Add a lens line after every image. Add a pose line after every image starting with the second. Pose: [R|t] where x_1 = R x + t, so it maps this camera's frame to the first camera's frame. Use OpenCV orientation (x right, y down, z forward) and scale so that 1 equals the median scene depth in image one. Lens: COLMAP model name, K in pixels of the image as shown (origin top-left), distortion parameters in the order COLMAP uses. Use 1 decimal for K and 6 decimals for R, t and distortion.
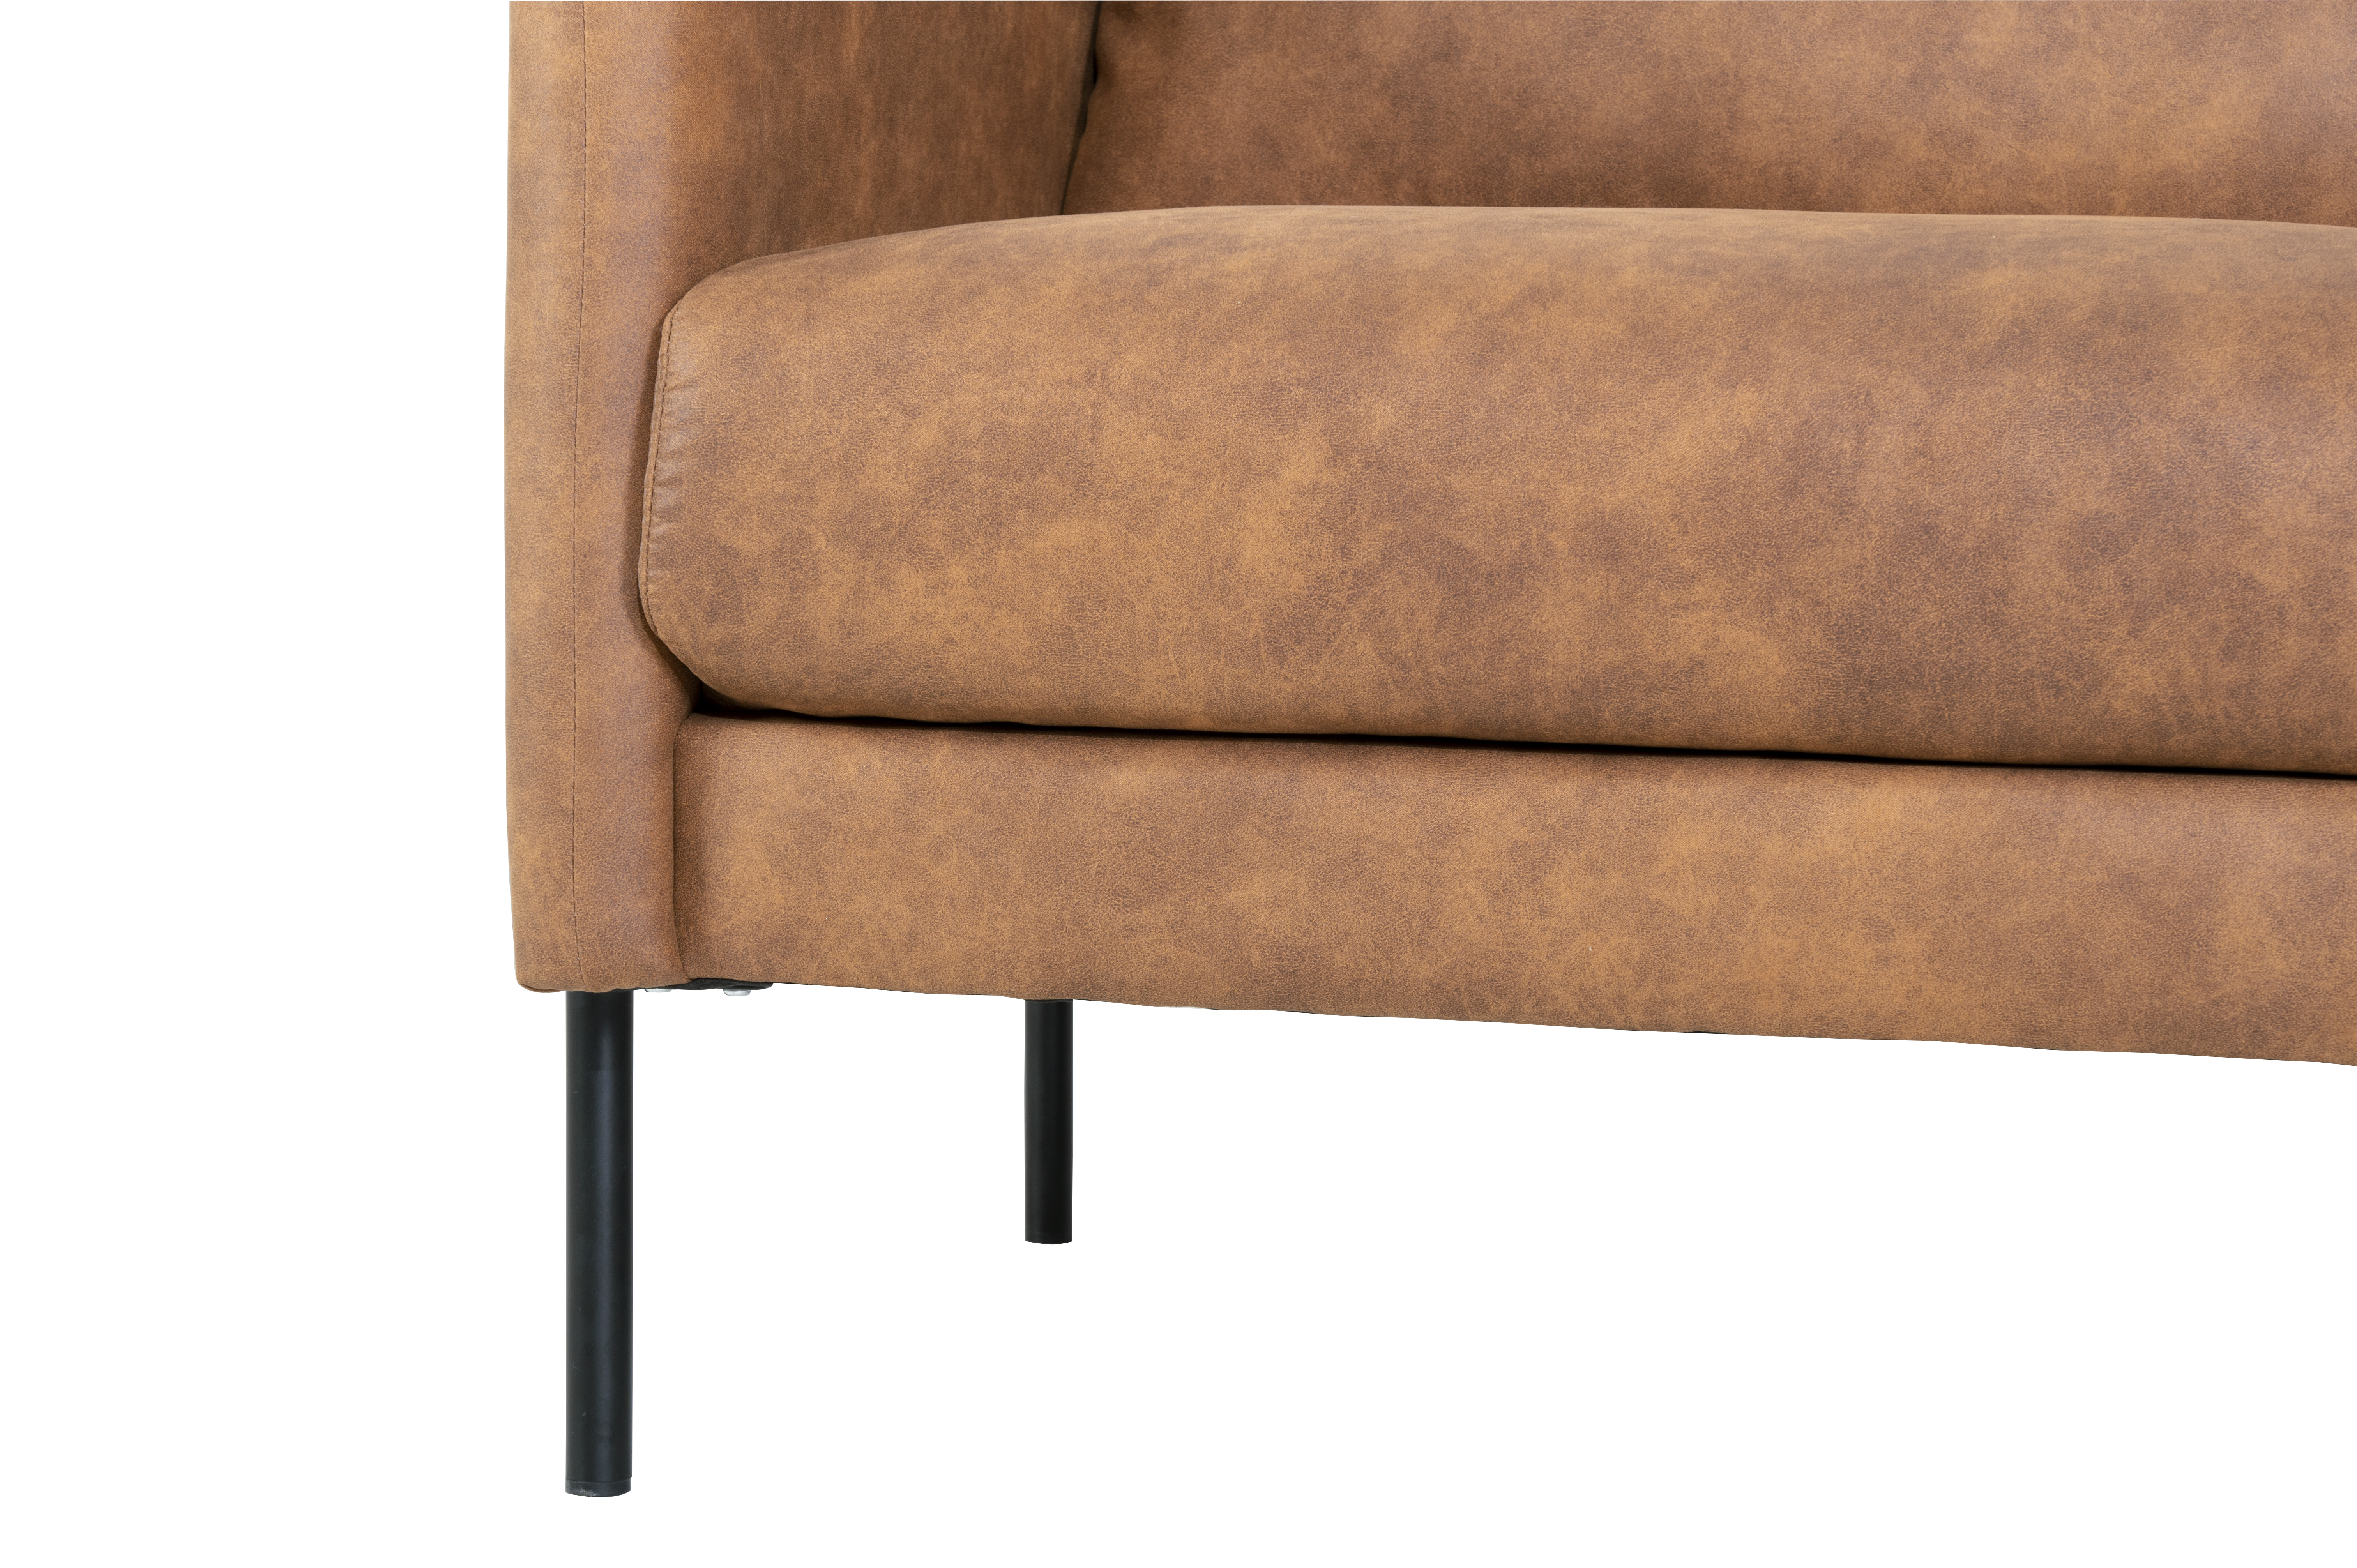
lens RADIAL K [[4955.3, 0, 1178.5], [0, 4955.3, 784.0], [0, 0, 1]] dist [0.021194, -0.131426]
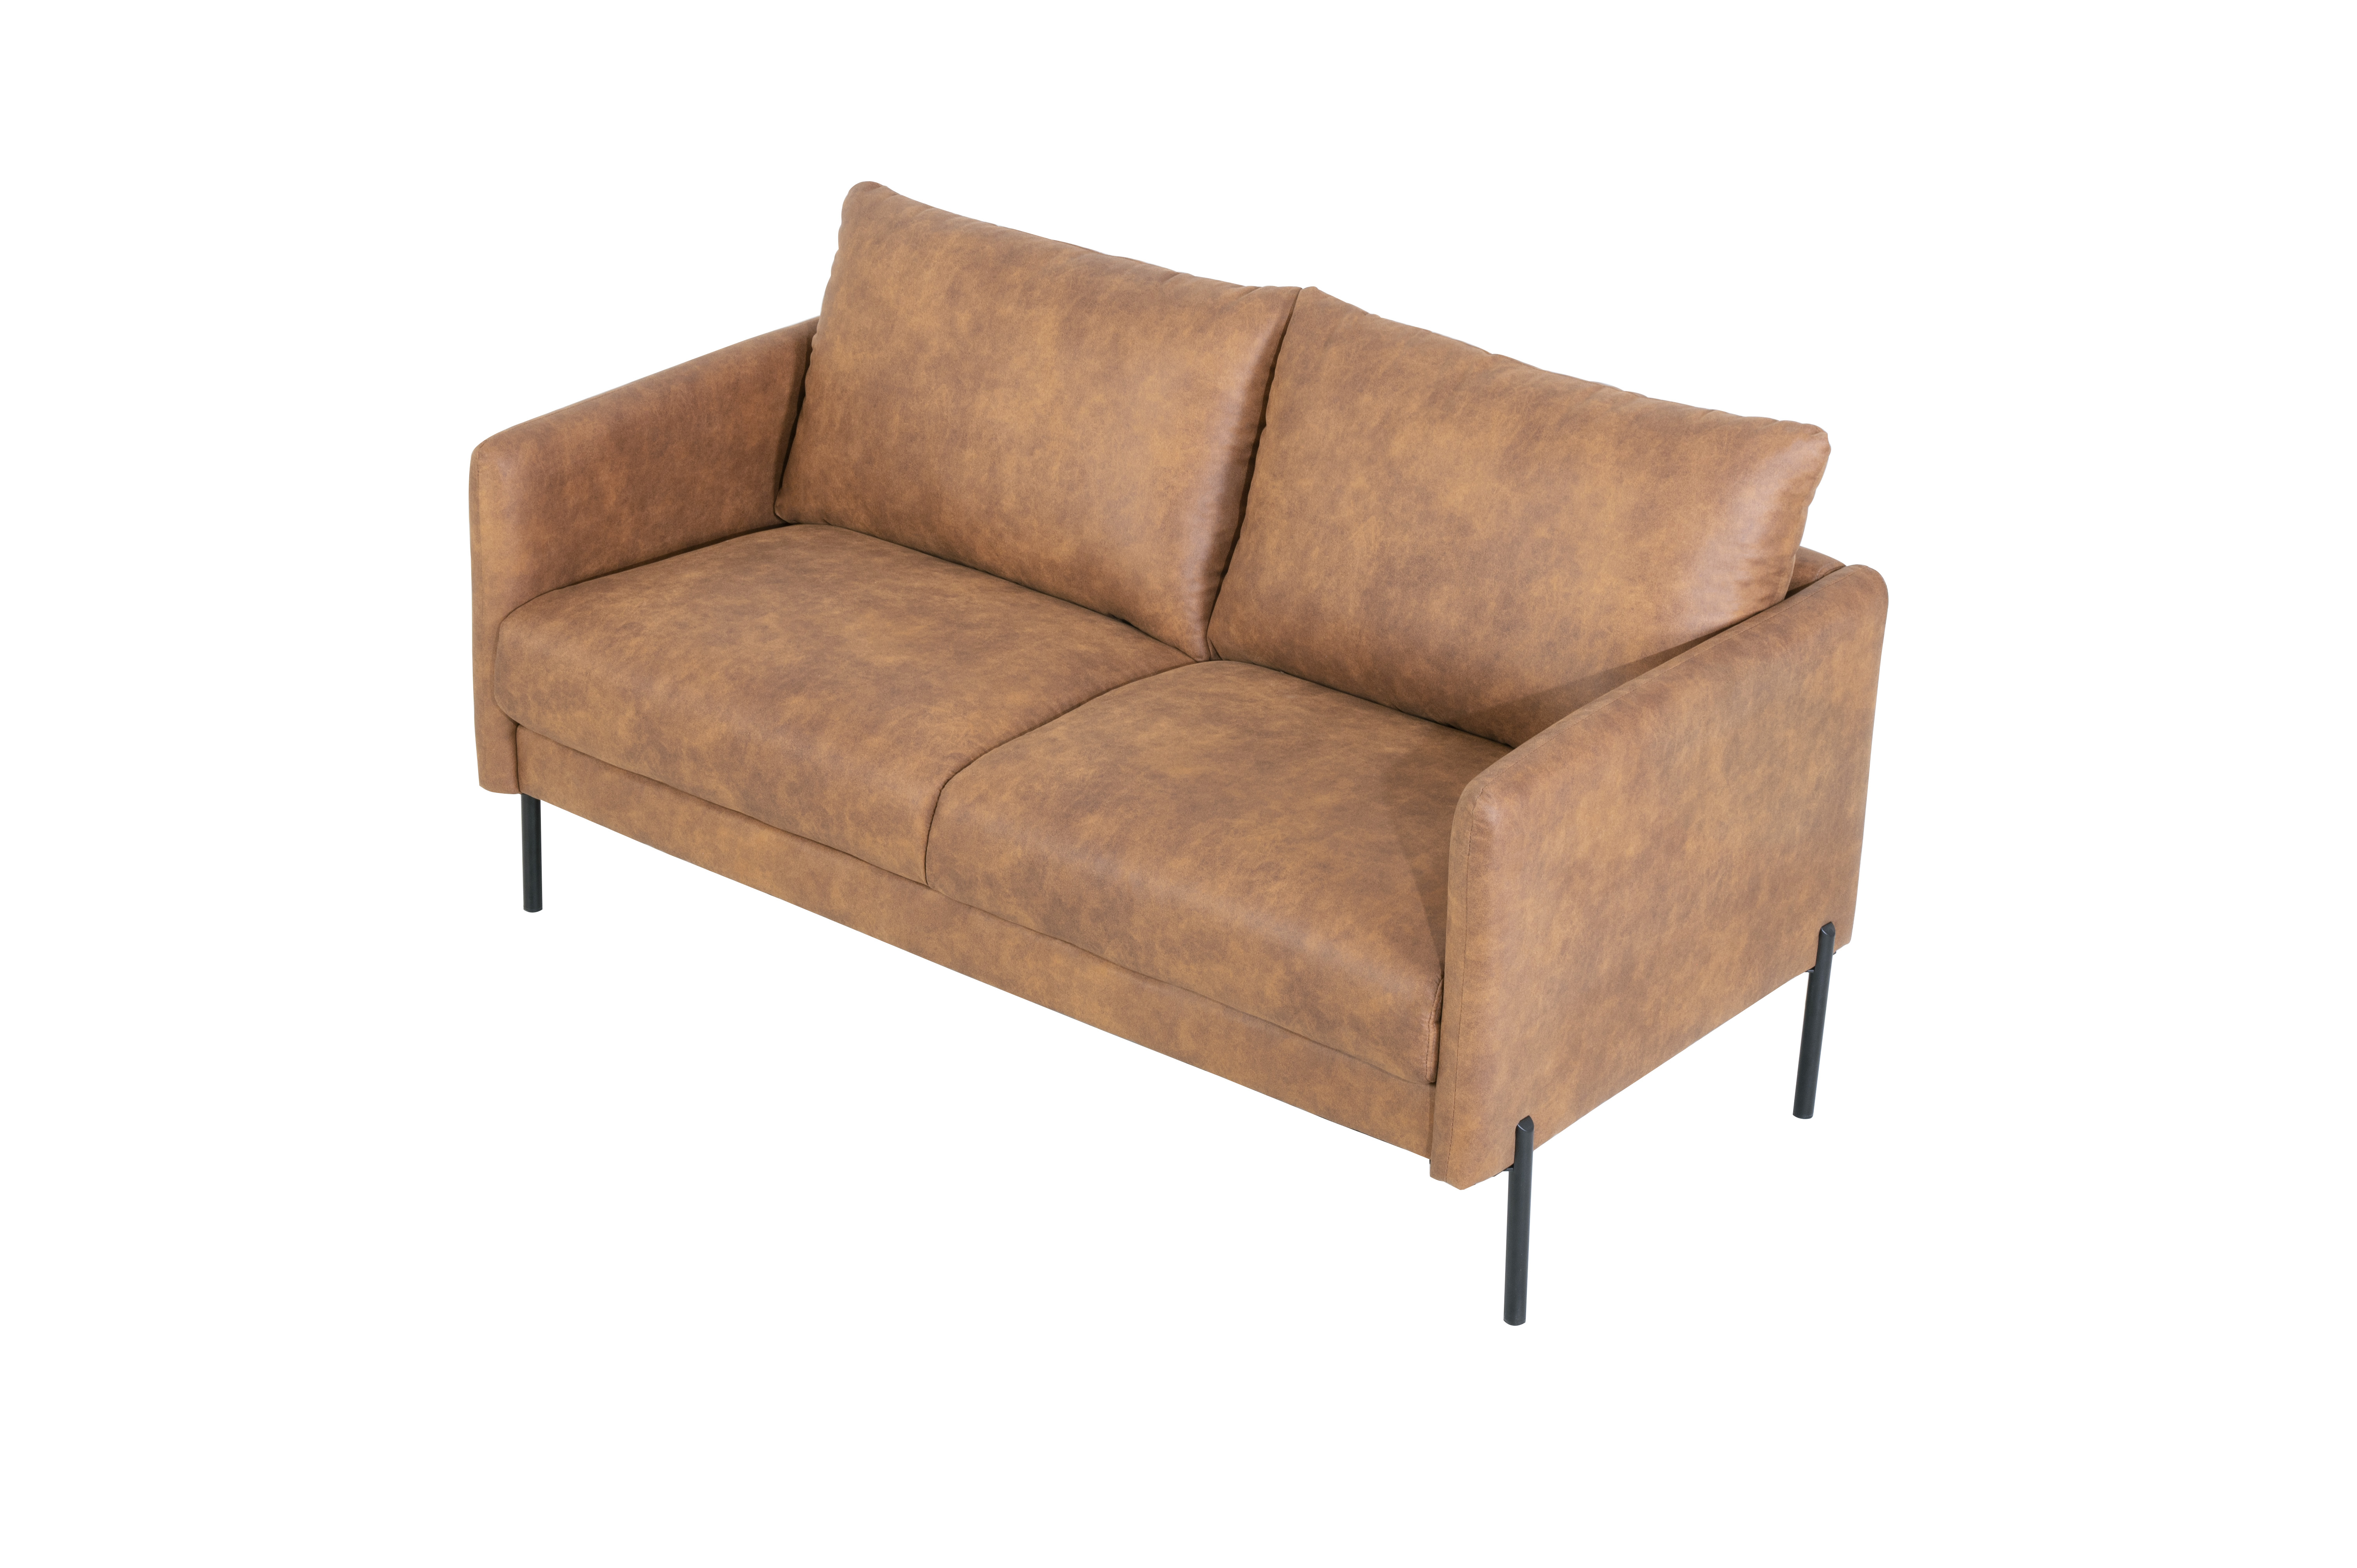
lens RADIAL K [[4241.6, 0, 1177.6], [0, 4241.6, 632.3], [0, 0, 1]] dist [0.030115, 0.052607]
pose [[0.914446, 0.160948, -0.371328, 1.487148], [-0.040054, 0.949008, 0.312698, -1.074115], [0.402721, -0.271072, 0.874263, -1.466059]]
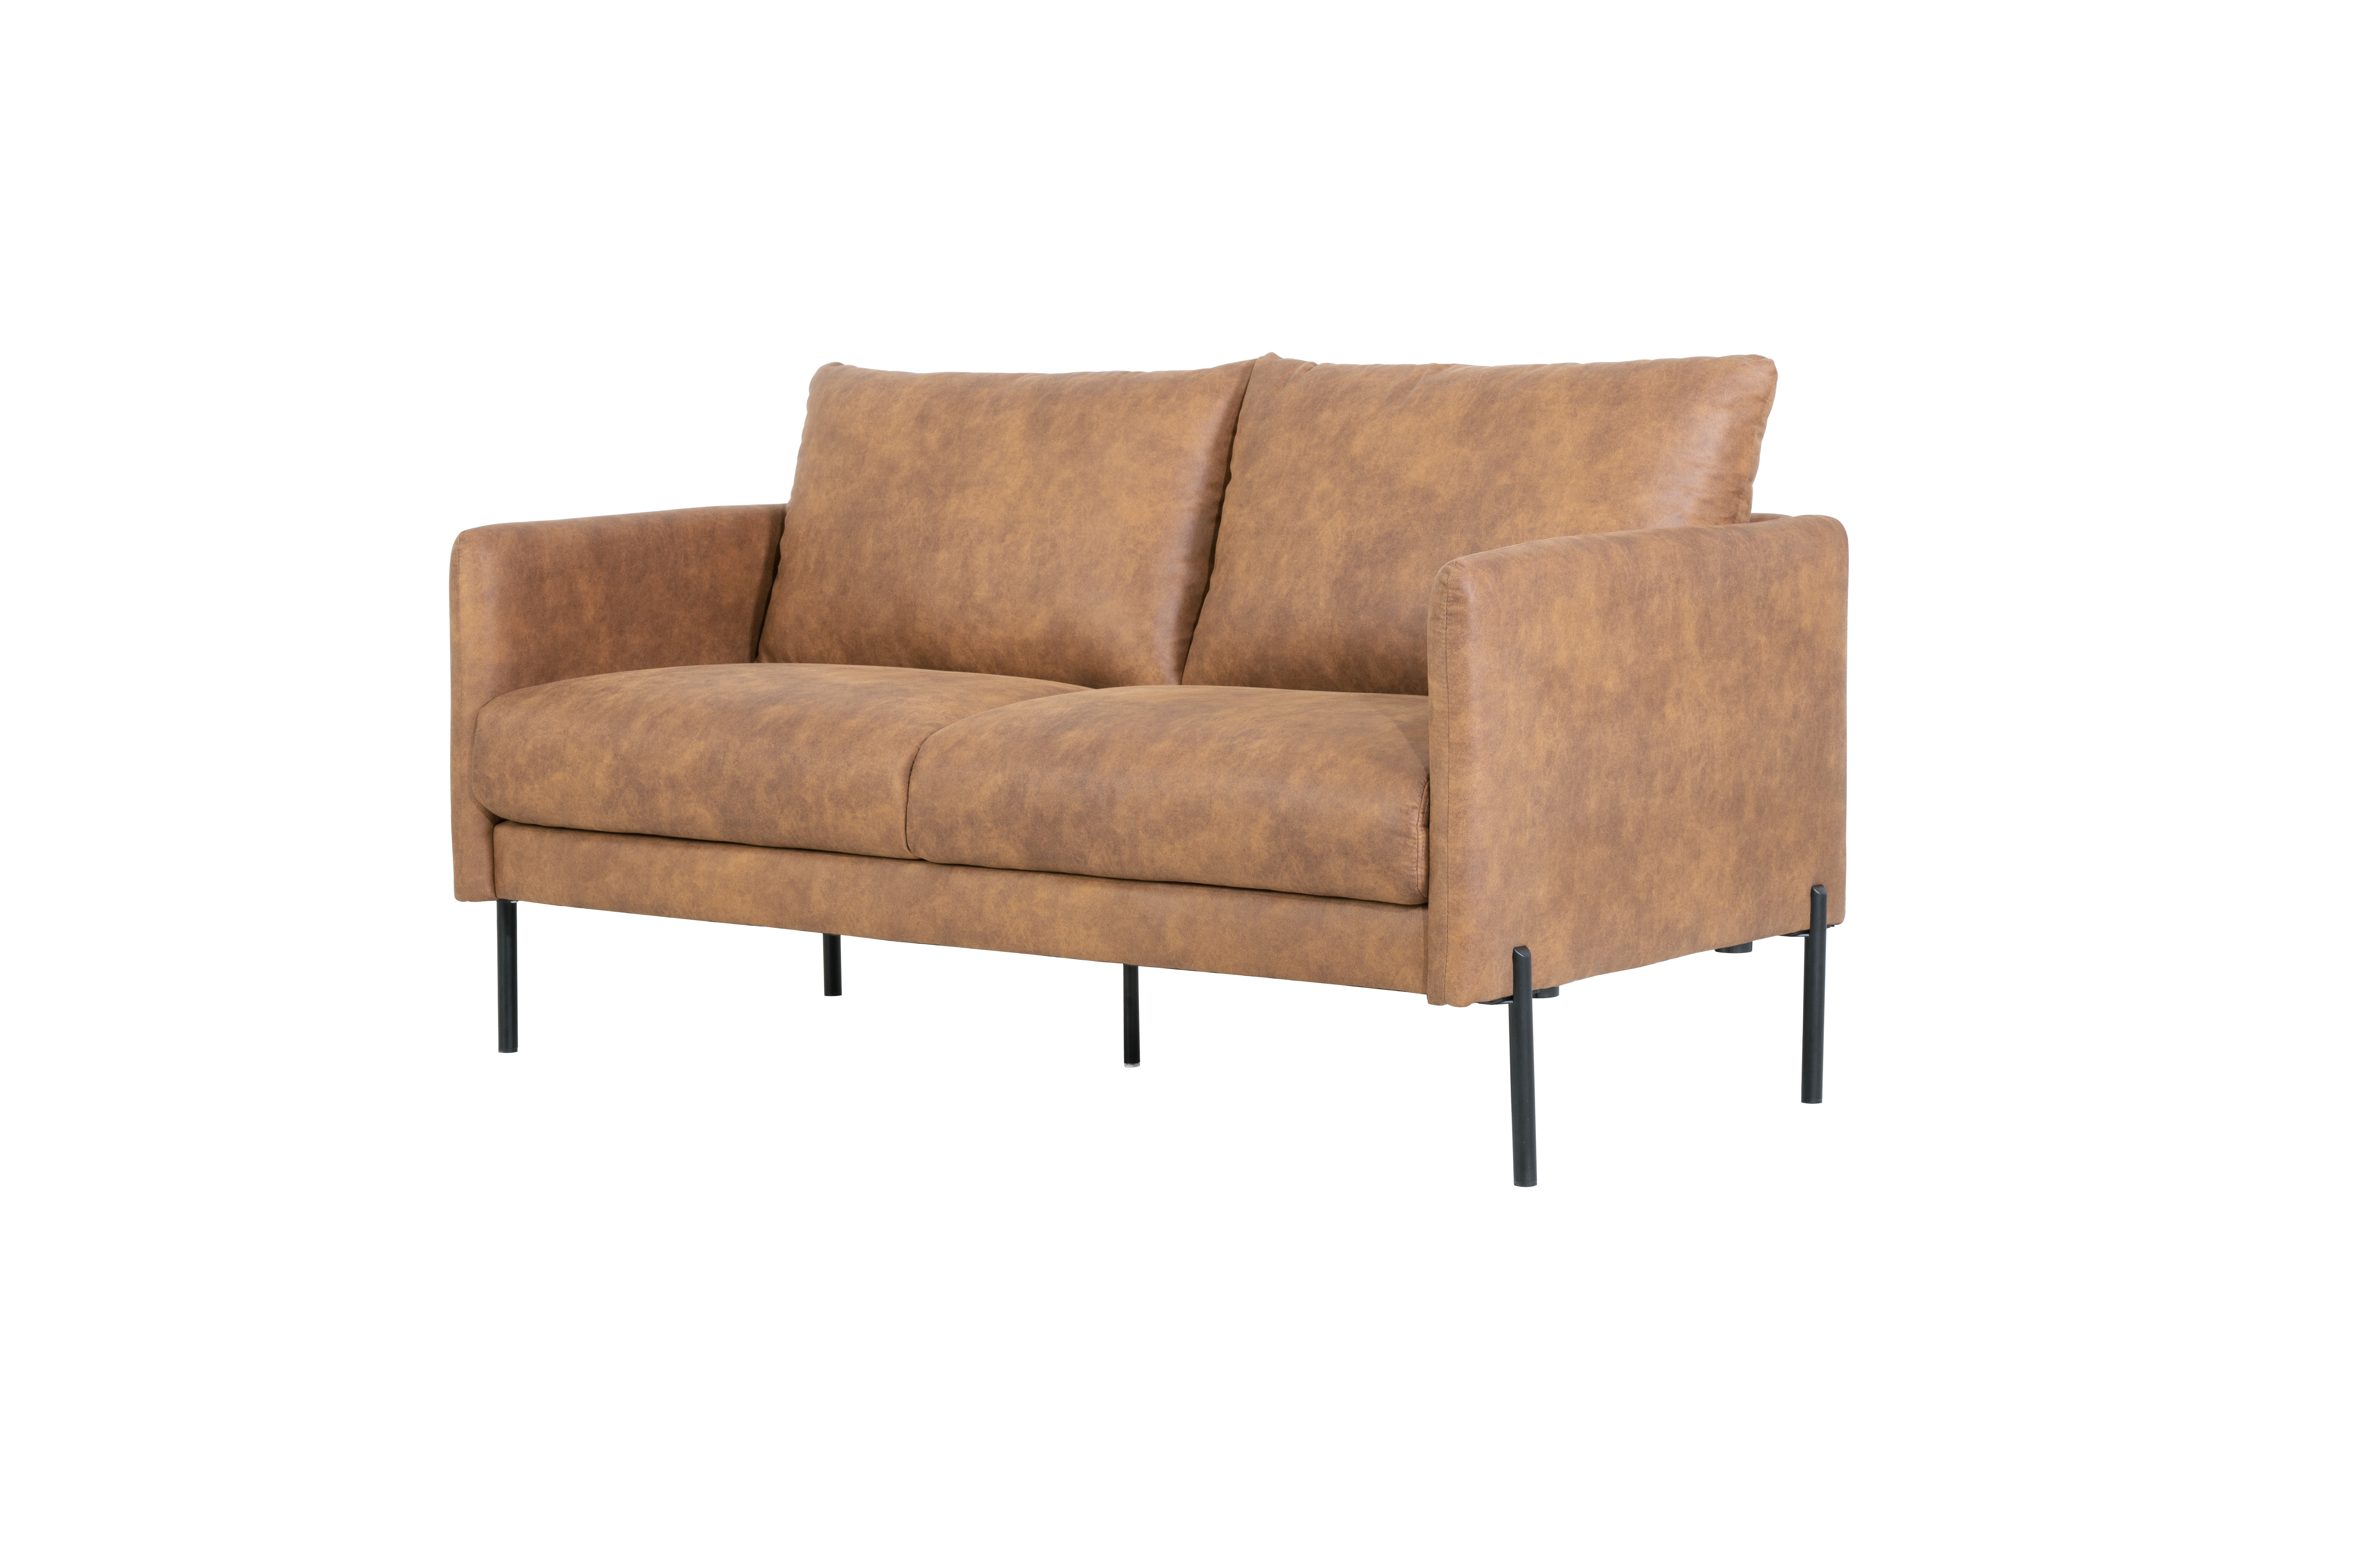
lens RADIAL K [[4241.6, 0, 1177.6], [0, 4241.6, 632.3], [0, 0, 1]] dist [0.030115, 0.052607]
pose [[0.920155, -0.001319, -0.391552, 1.574487], [-0.002564, 0.999953, -0.009393, -0.126195], [0.391545, 0.009647, 0.920108, -1.619361]]
